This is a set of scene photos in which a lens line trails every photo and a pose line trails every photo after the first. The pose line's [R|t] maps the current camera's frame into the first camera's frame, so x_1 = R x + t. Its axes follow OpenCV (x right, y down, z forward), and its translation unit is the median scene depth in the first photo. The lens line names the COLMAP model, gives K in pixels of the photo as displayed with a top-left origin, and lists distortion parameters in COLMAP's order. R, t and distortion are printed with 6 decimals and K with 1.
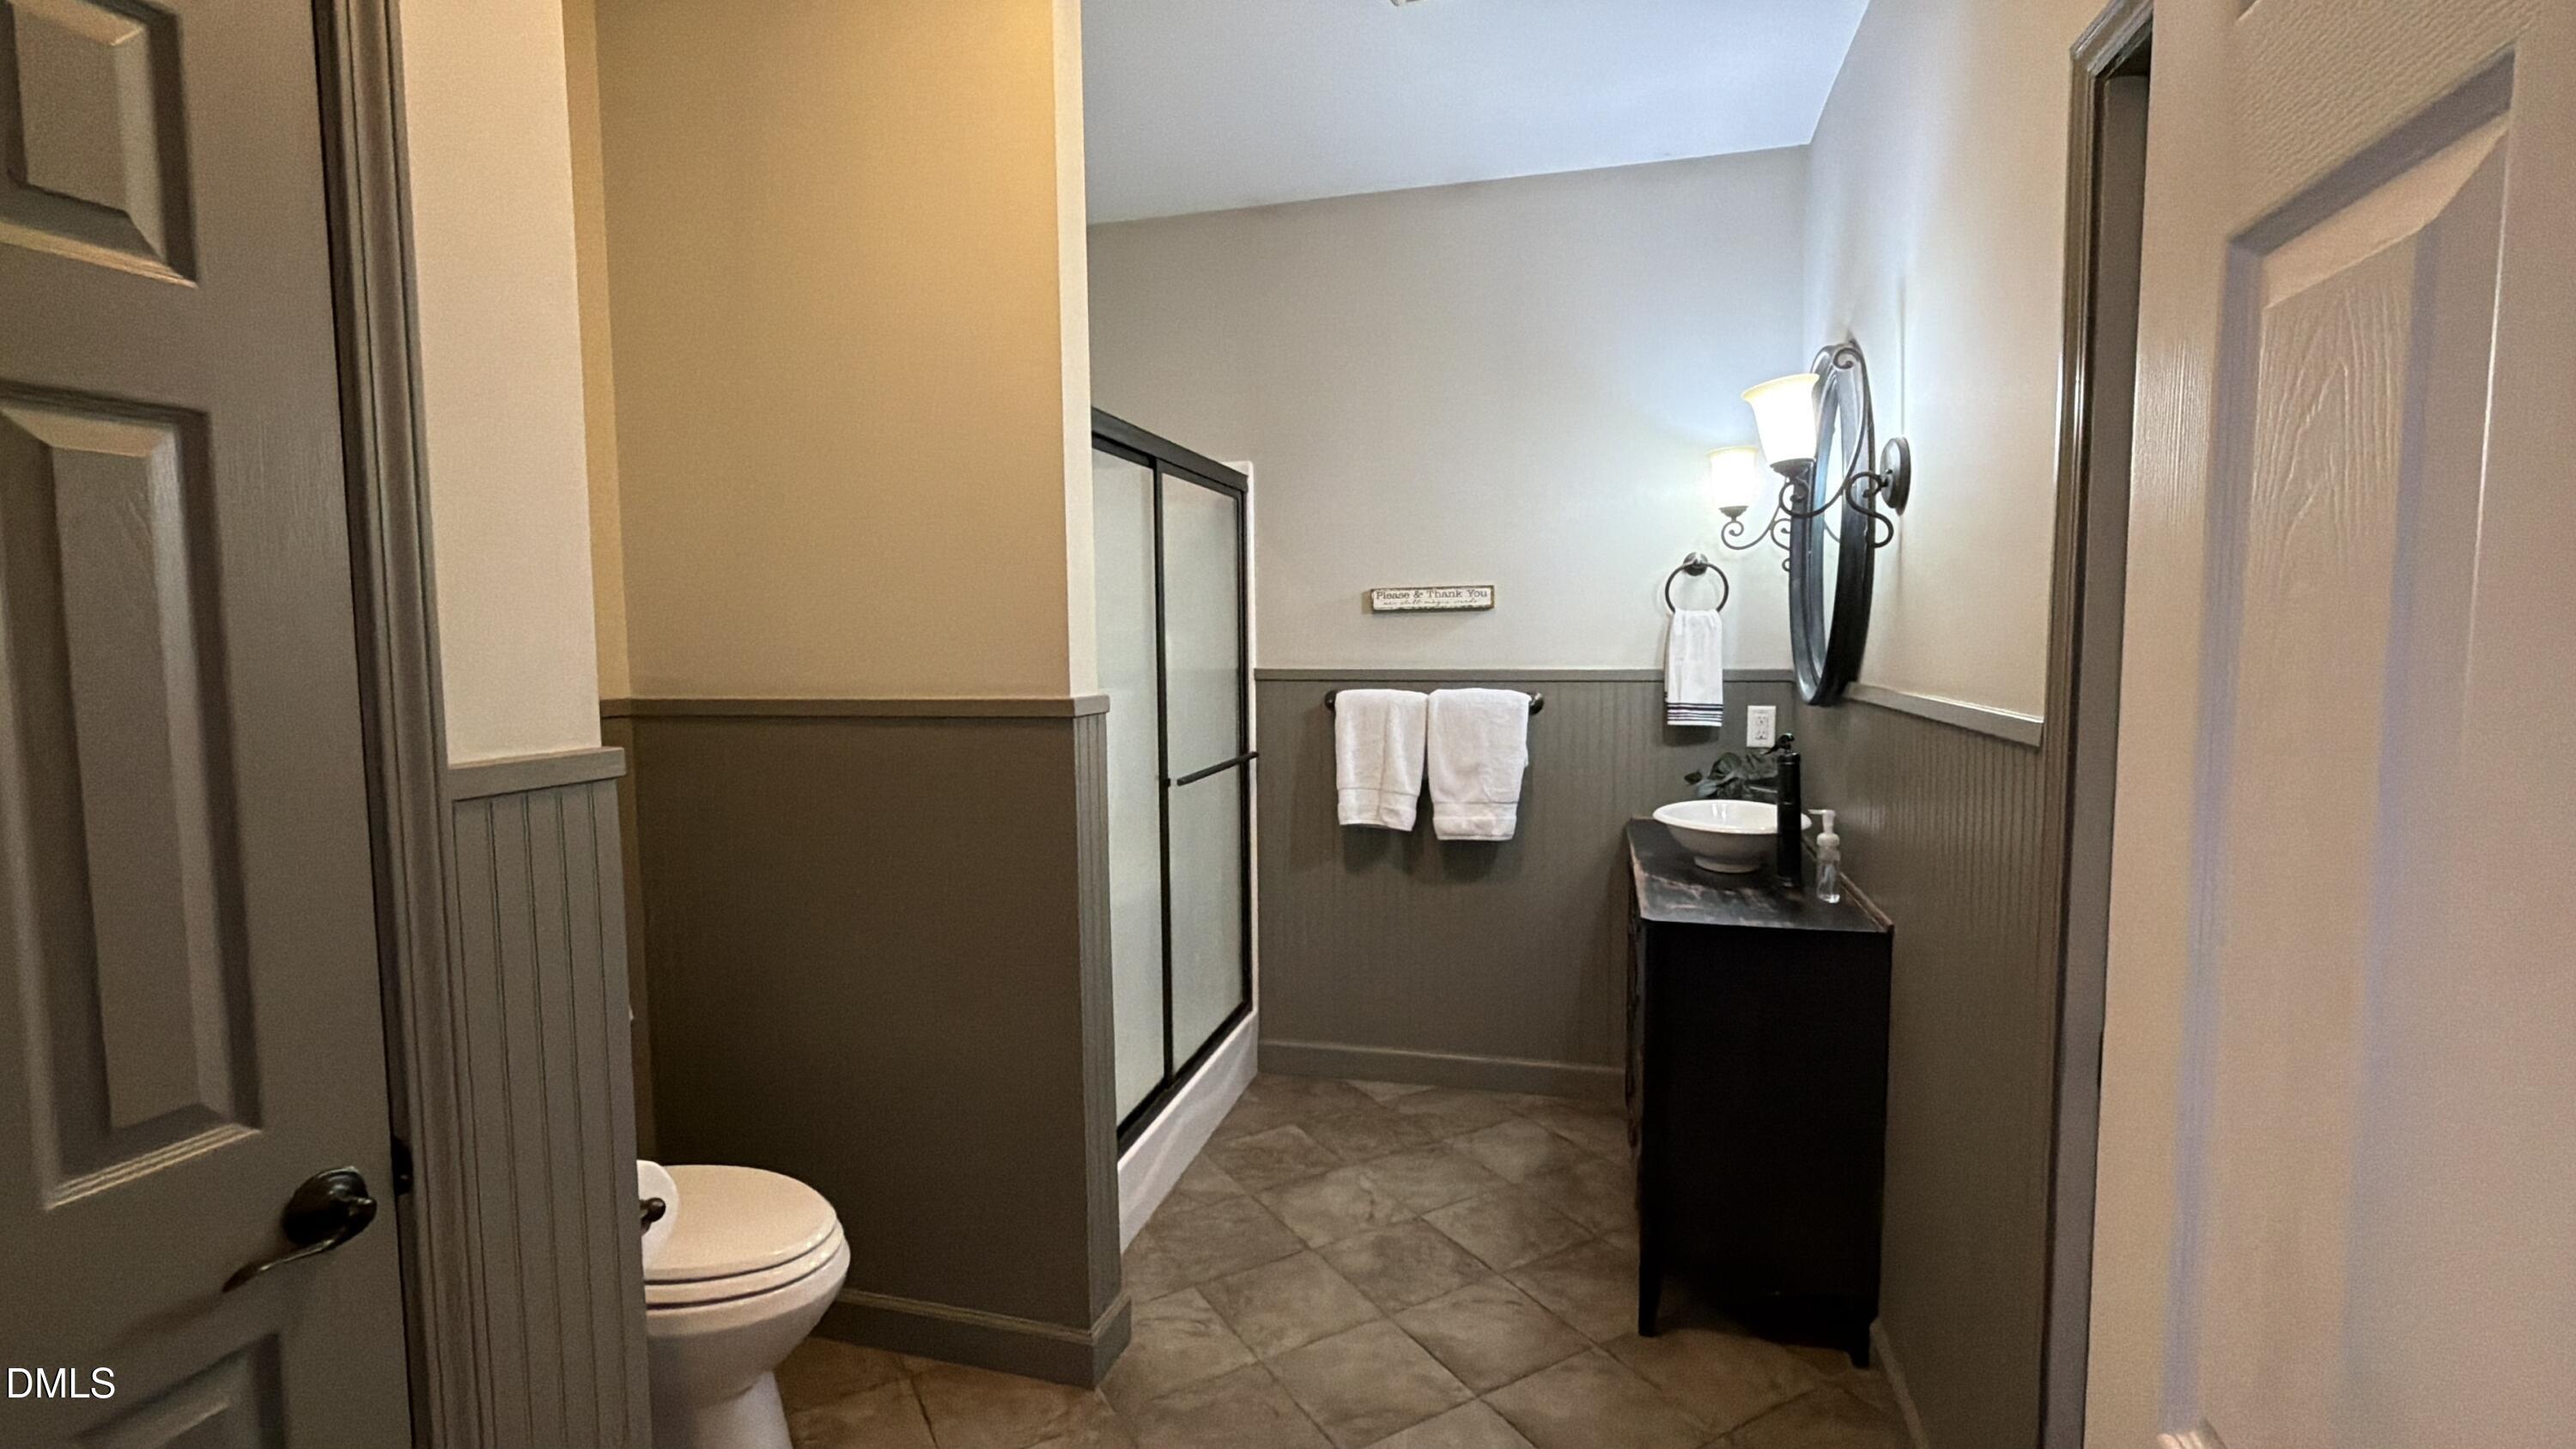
lens RADIAL K [[1153.0, 0, 1288.0], [0, 1153.0, 724.5], [0, 0, 1]] dist [0.000606, 0.000913]
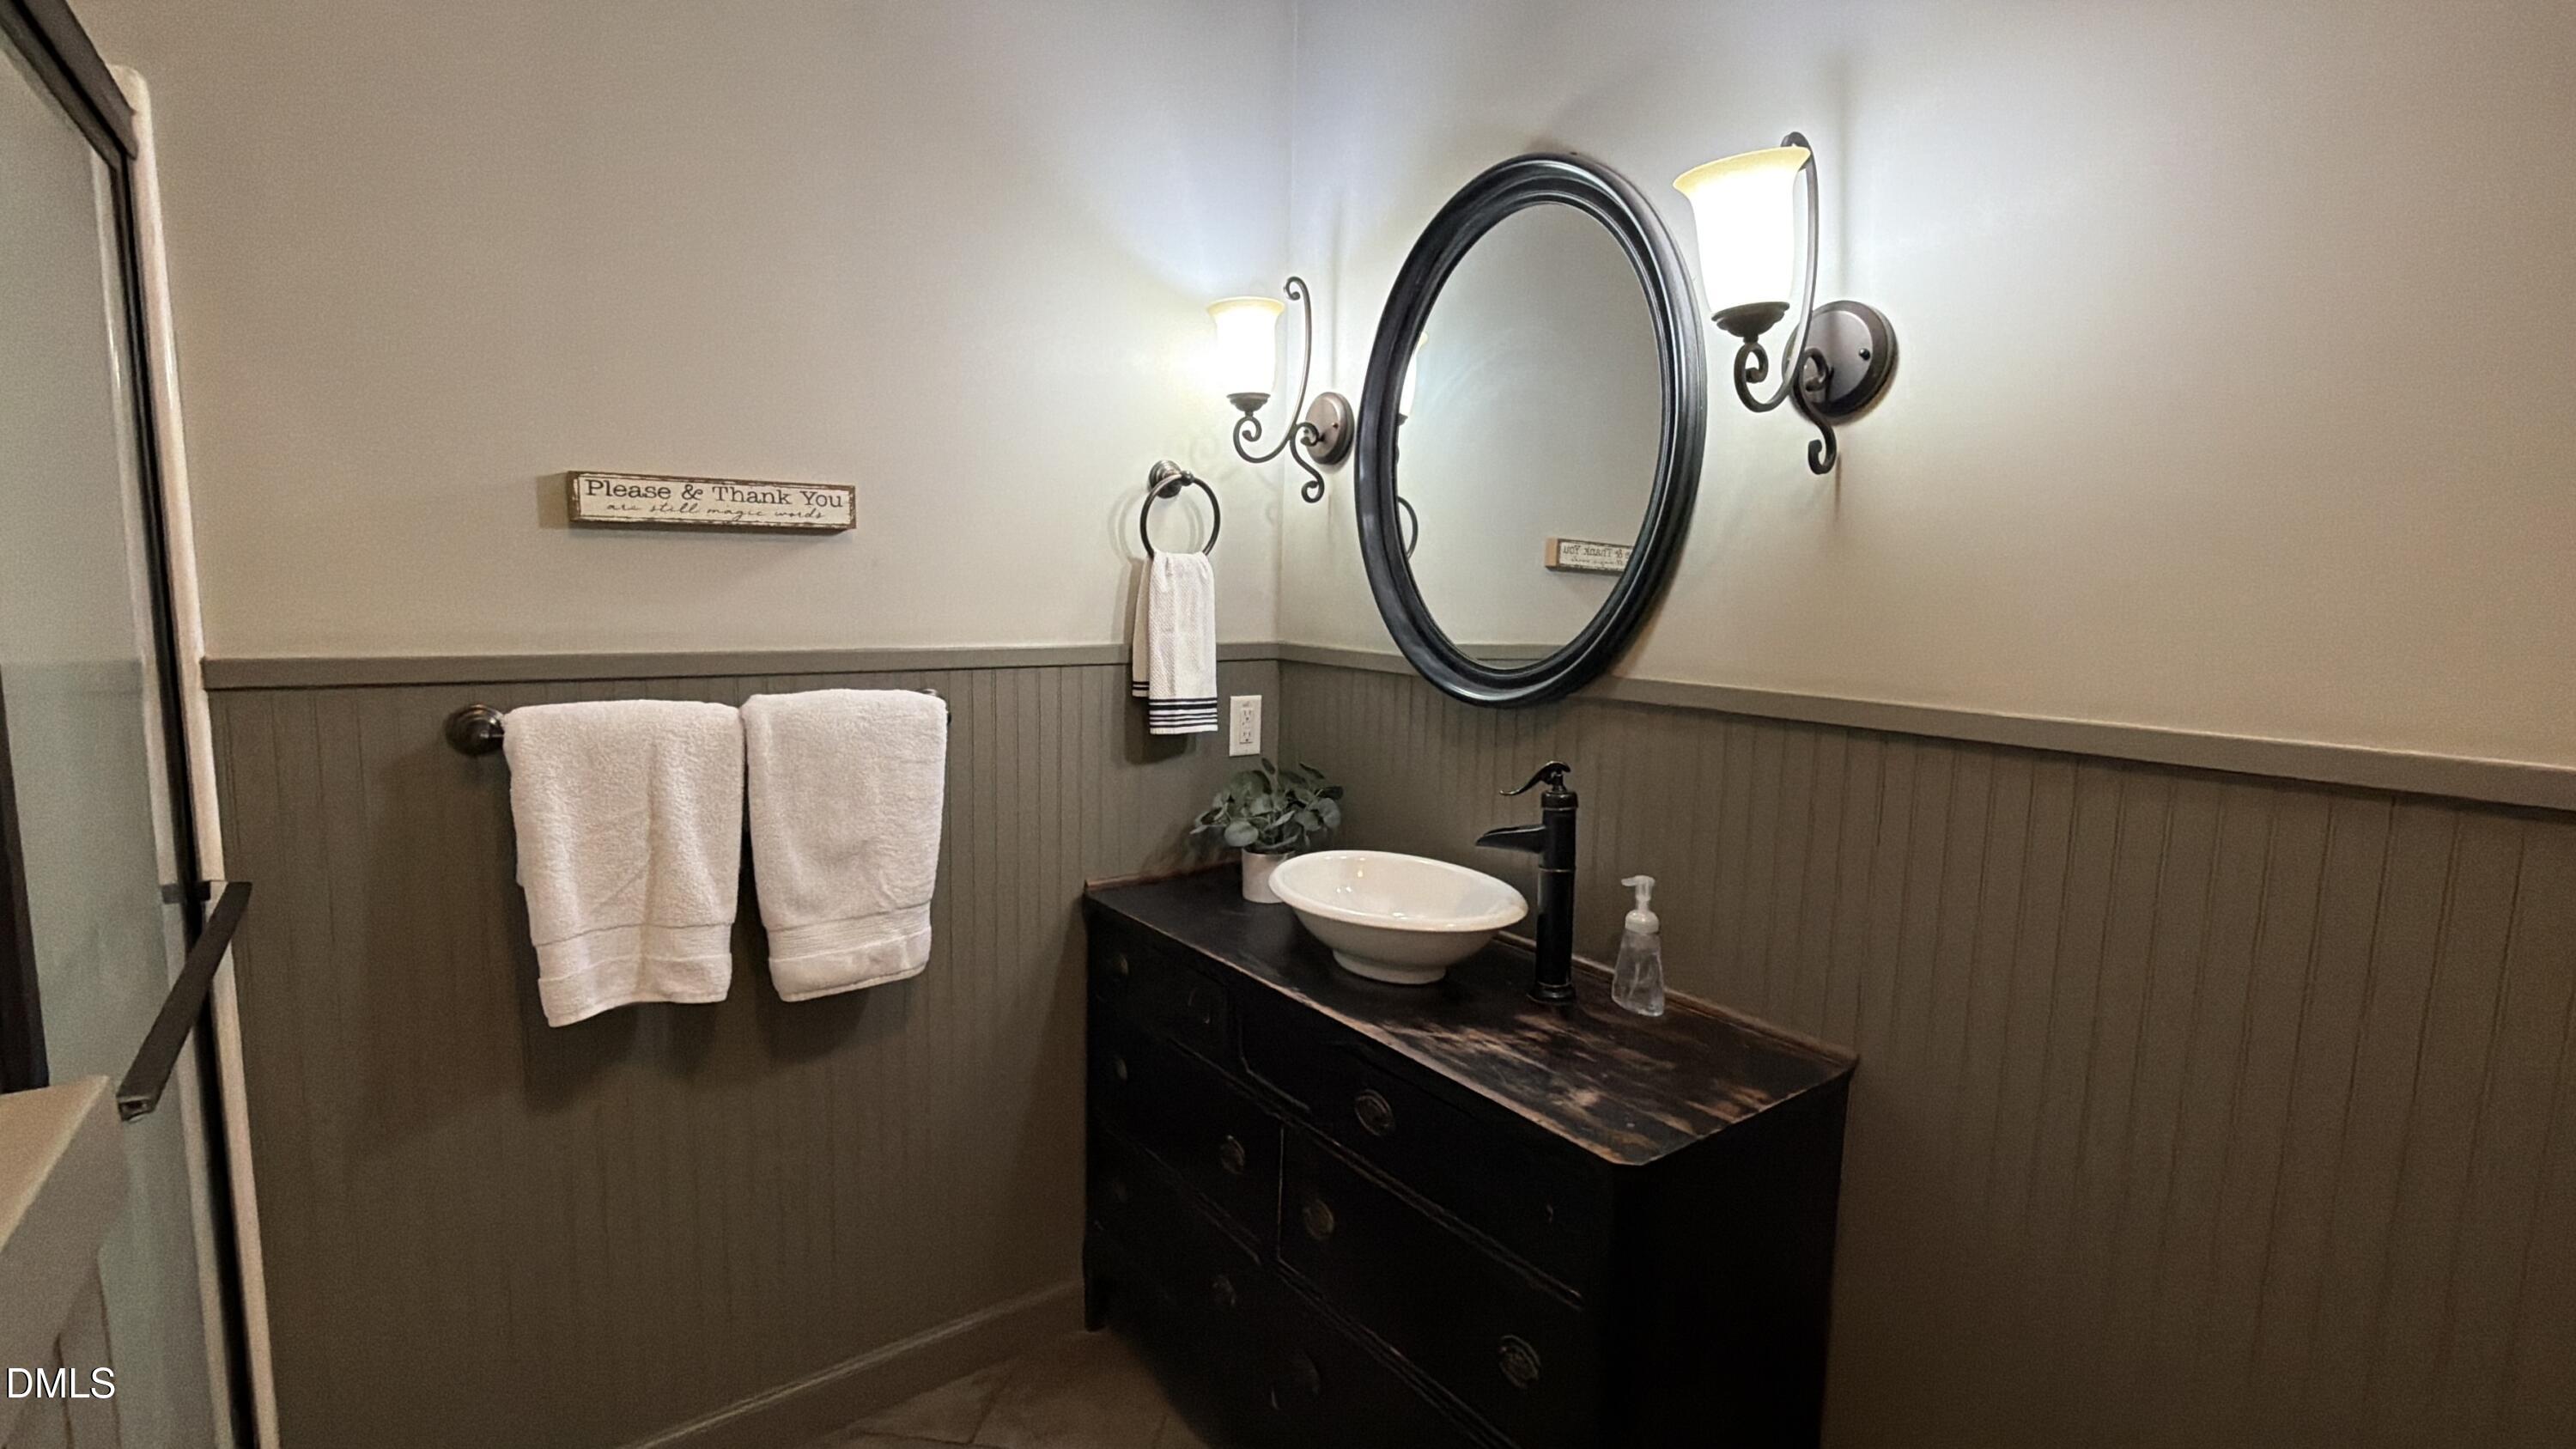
lens RADIAL K [[1153.0, 0, 1288.0], [0, 1153.0, 724.5], [0, 0, 1]] dist [0.000606, 0.000913]
pose [[0.619924, -0.076069, 0.780966, -0.111196], [0.033197, 0.996941, 0.070754, -0.045491], [-0.783959, -0.017936, 0.620553, 0.534482]]
